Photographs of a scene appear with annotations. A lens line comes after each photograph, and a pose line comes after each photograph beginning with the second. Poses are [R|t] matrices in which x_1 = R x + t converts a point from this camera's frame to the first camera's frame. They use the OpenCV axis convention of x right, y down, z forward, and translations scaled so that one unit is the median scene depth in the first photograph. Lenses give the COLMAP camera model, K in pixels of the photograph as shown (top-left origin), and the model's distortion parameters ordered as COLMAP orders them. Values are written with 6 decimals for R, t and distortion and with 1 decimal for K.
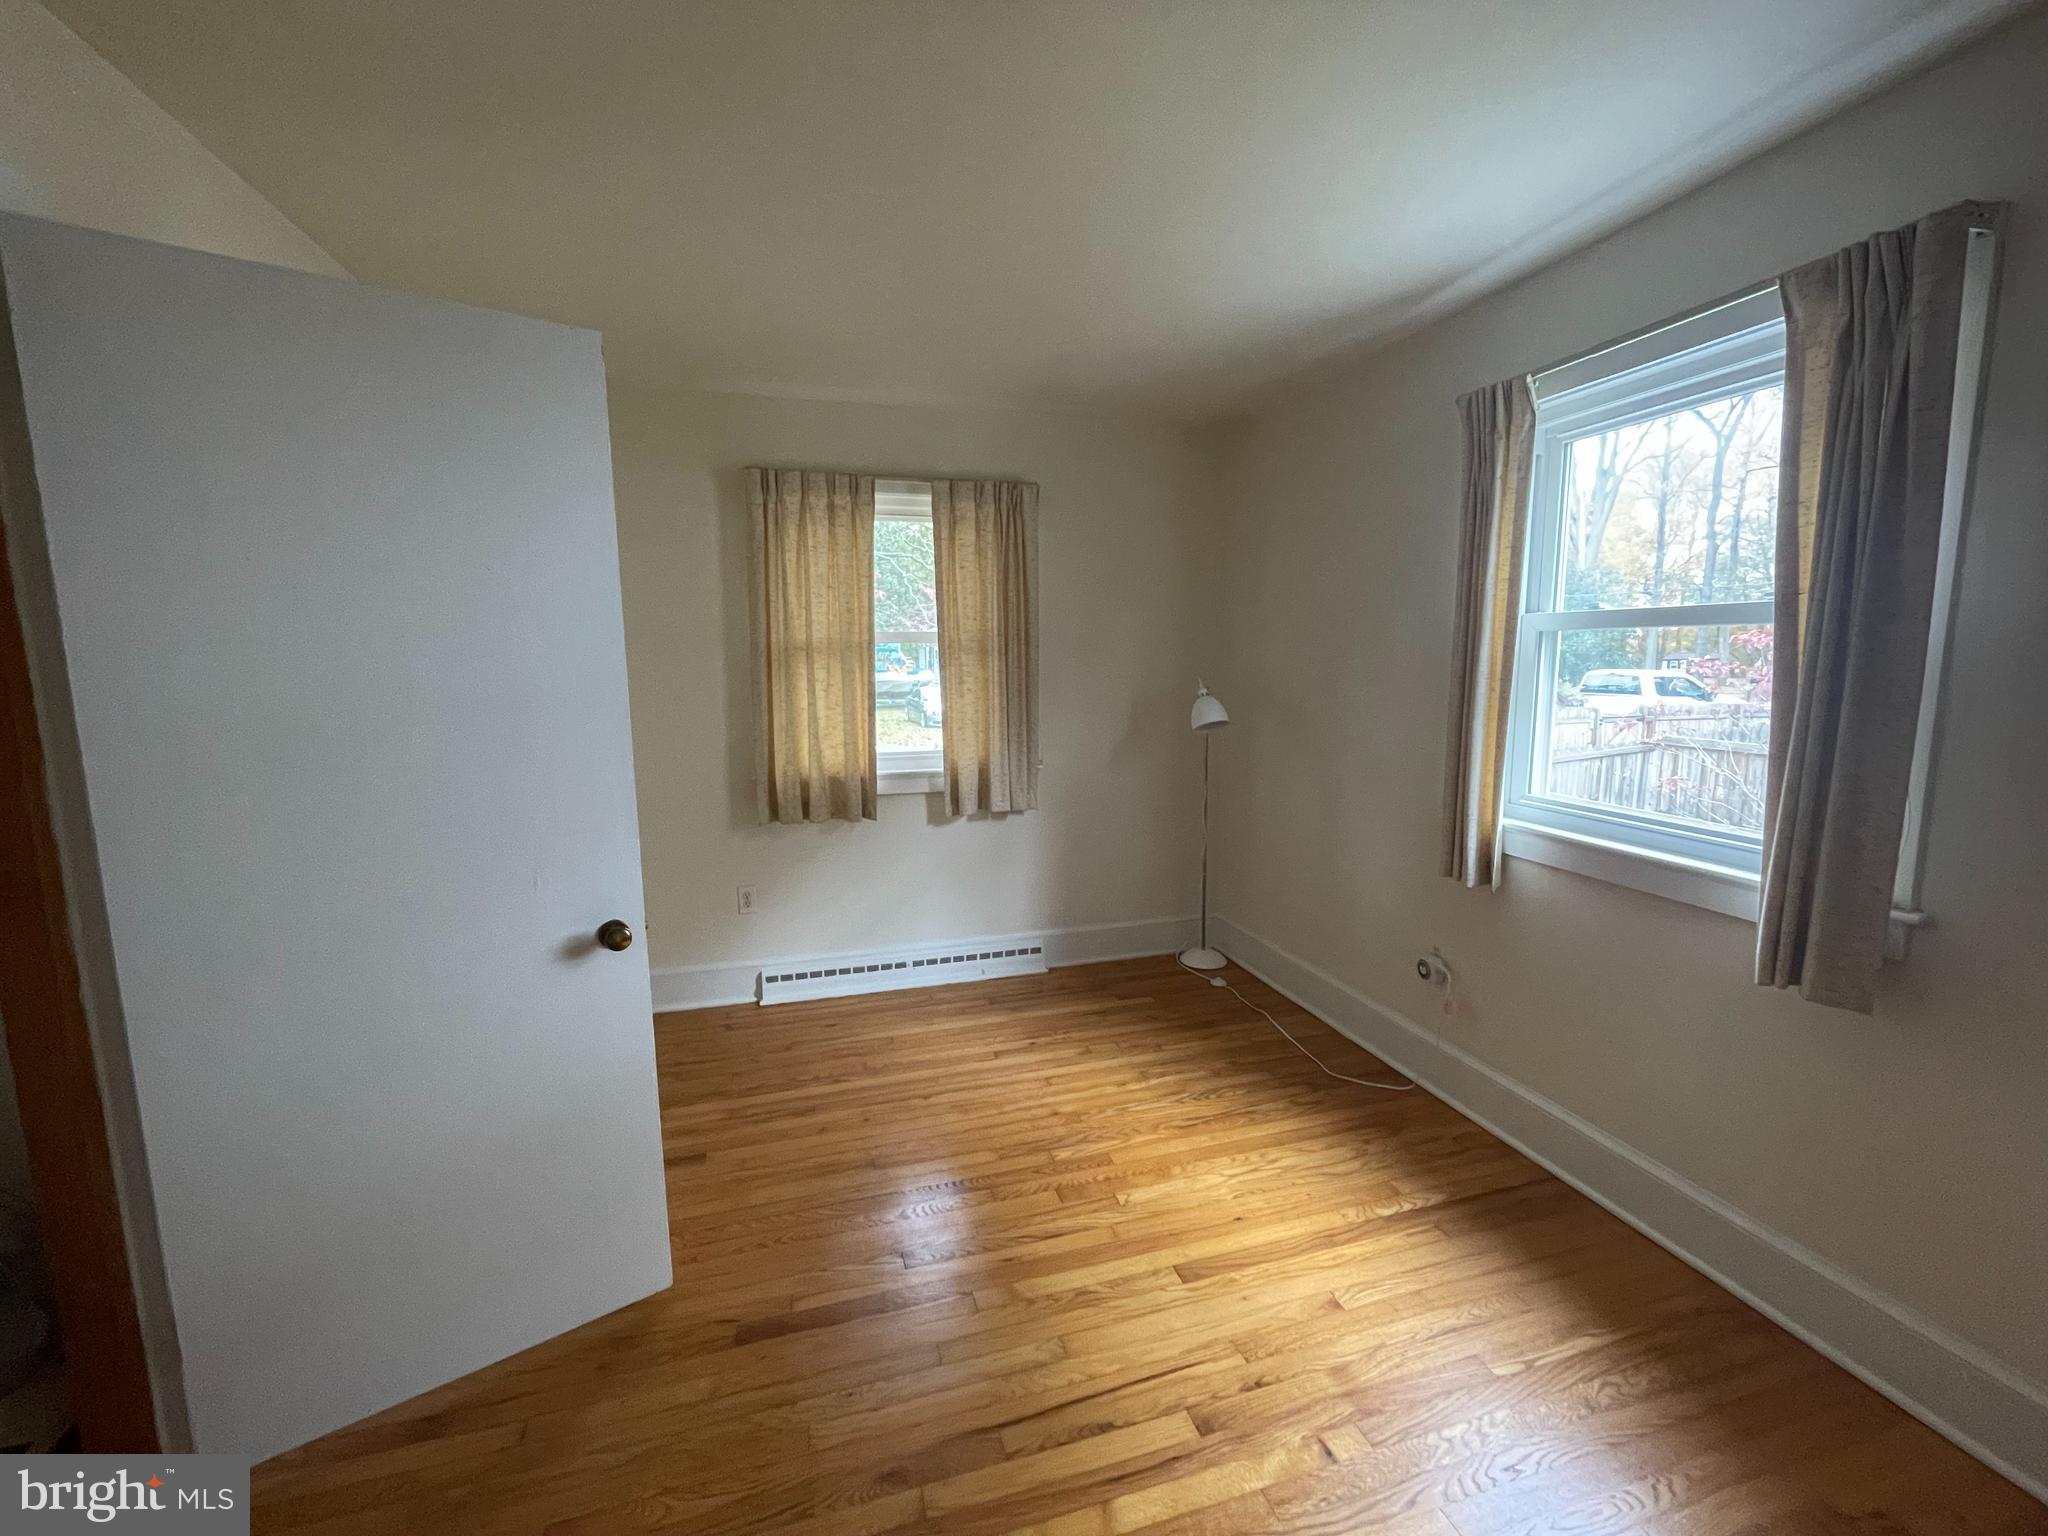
lens RADIAL K [[832.9, 0, 1022.6], [0, 832.9, 762.4], [0, 0, 1]] dist [0.000310, -0.000466]
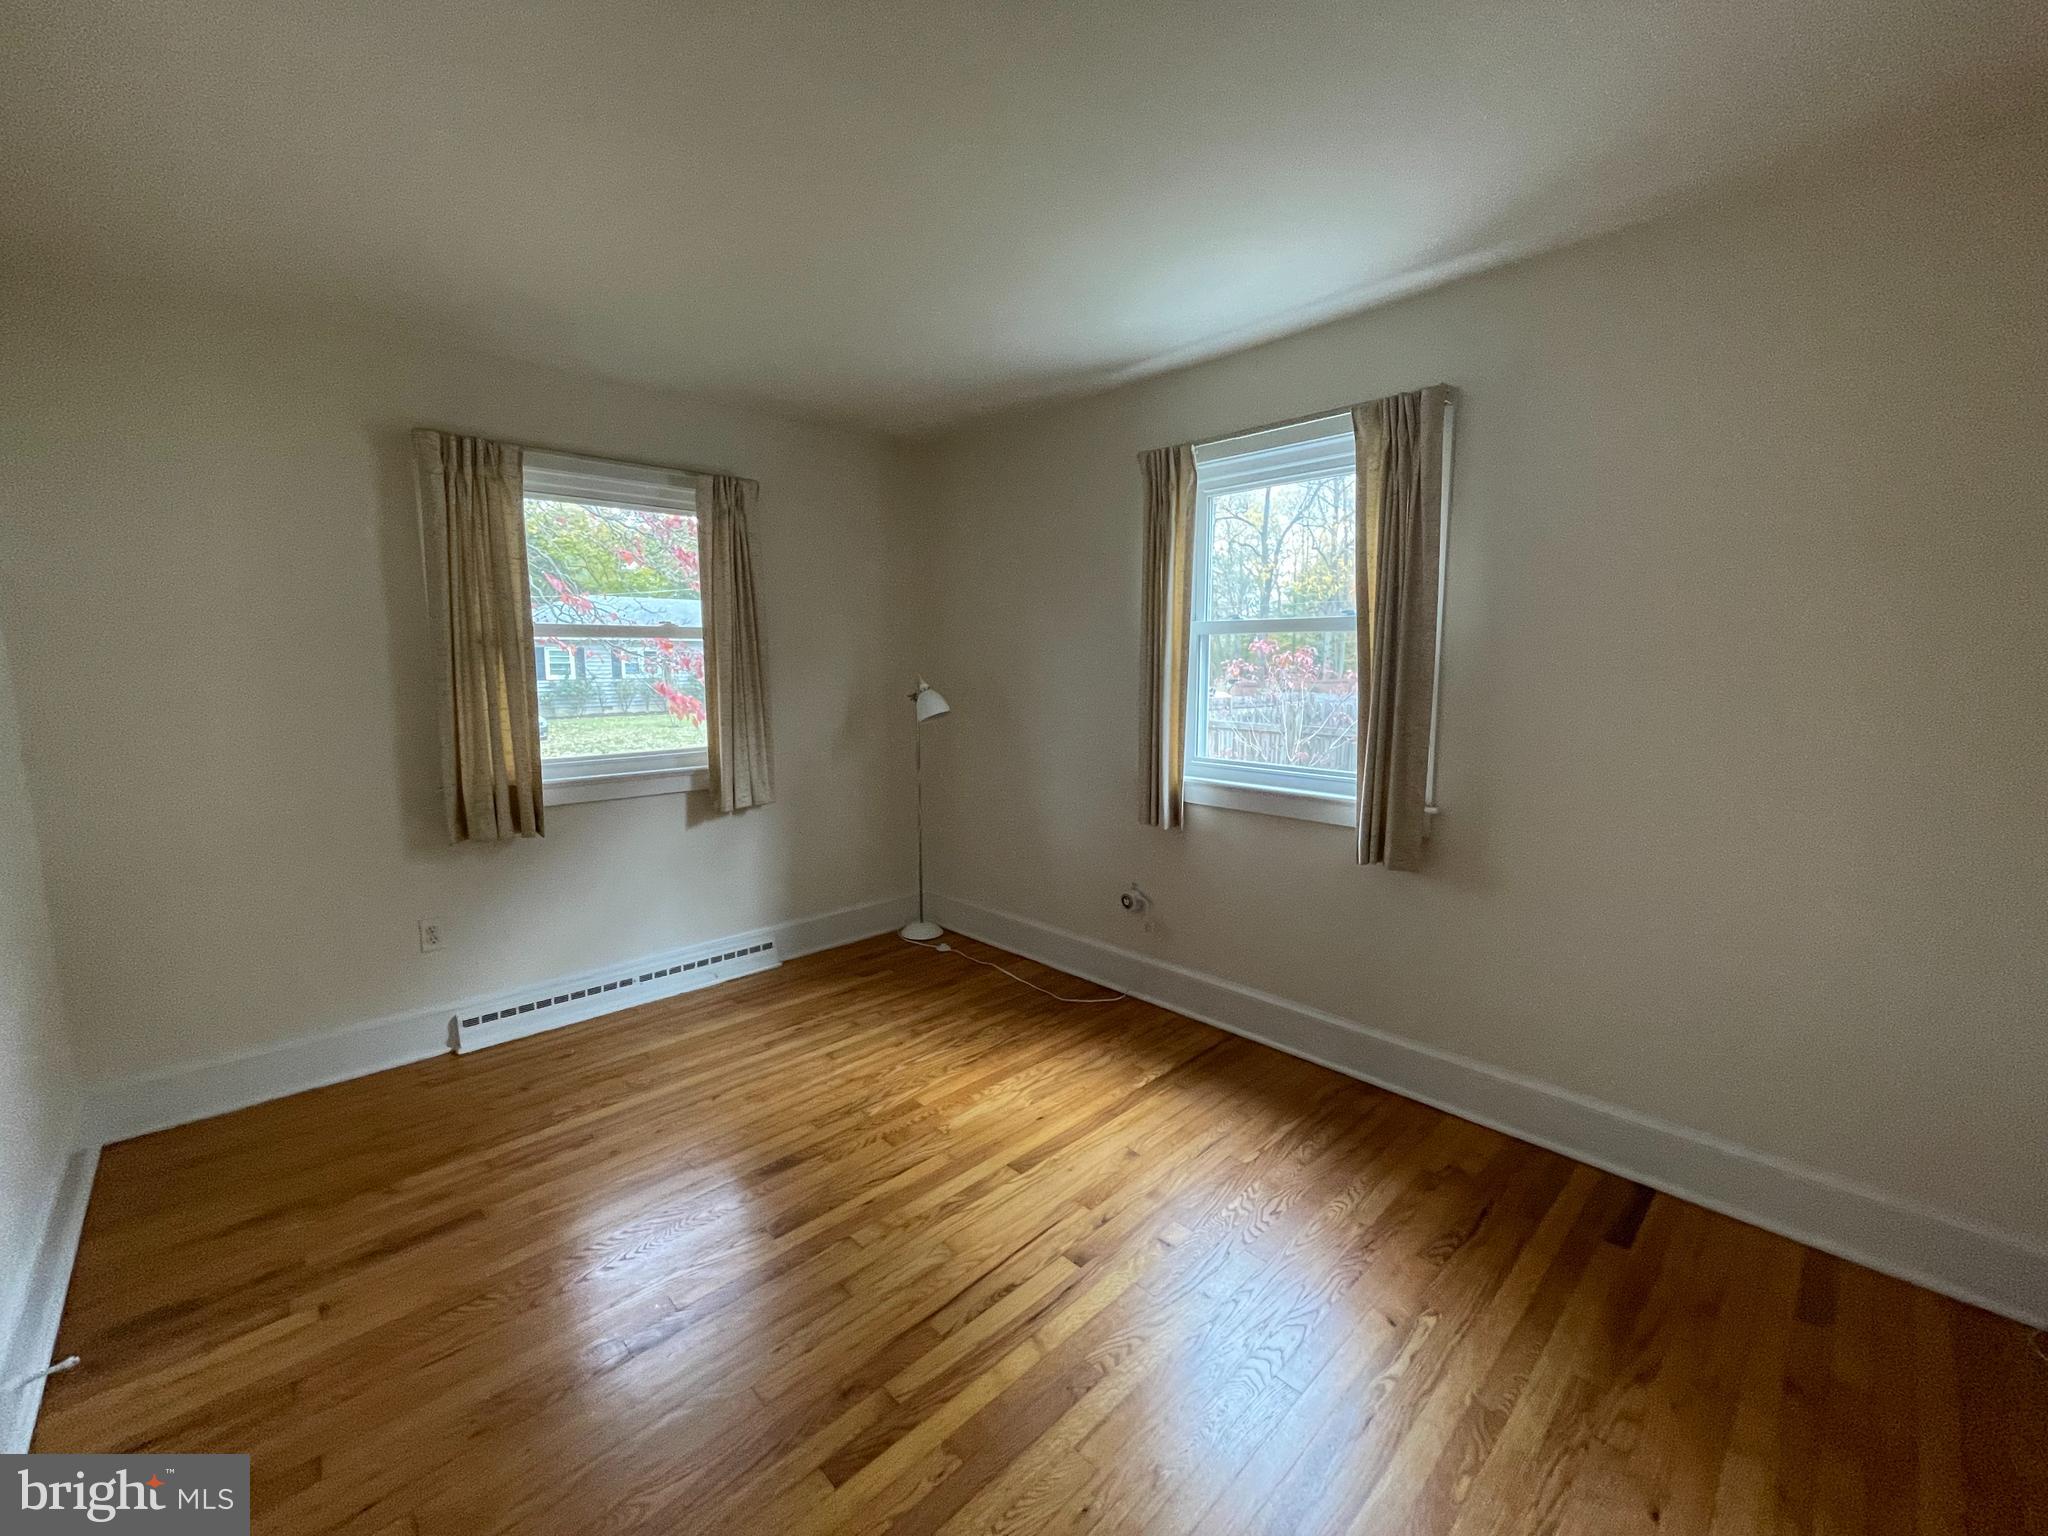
lens RADIAL K [[832.9, 0, 1022.6], [0, 832.9, 762.4], [0, 0, 1]] dist [0.000310, -0.000466]
pose [[0.886082, -0.052810, 0.460510, -0.235751], [0.054944, 0.998451, 0.008779, 0.018748], [-0.460260, 0.017524, 0.887611, -0.052280]]
